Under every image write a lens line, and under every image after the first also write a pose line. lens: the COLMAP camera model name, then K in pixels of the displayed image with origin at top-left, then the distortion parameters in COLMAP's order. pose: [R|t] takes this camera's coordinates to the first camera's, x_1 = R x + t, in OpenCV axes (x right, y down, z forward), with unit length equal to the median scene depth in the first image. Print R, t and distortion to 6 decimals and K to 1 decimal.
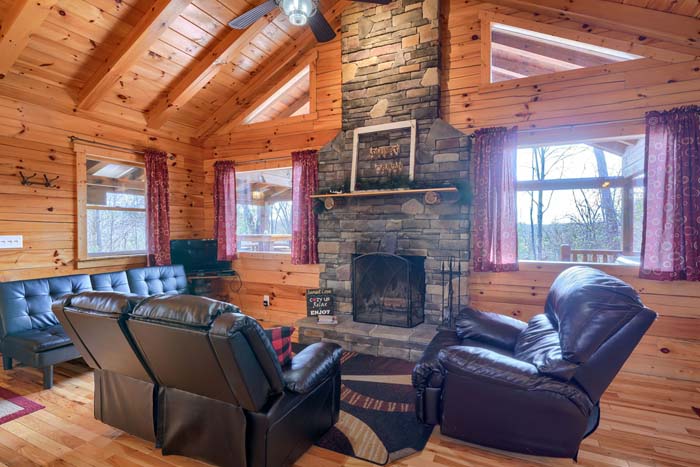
lens RADIAL K [[361.5, 0, 334.0], [0, 361.5, 235.4], [0, 0, 1]] dist [-0.004164, 0.005341]
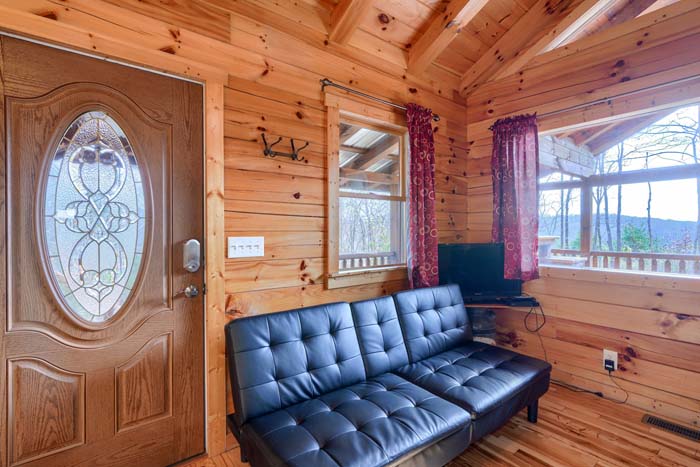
lens RADIAL K [[345.4, 0, 325.9], [0, 345.4, 234.7], [0, 0, 1]] dist [0.003430, 0.000695]
pose [[0.886192, 0.007798, -0.463253, -0.373185], [-0.008900, 0.999960, -0.000194, -0.003114], [0.463233, 0.004295, 0.886226, 0.395305]]
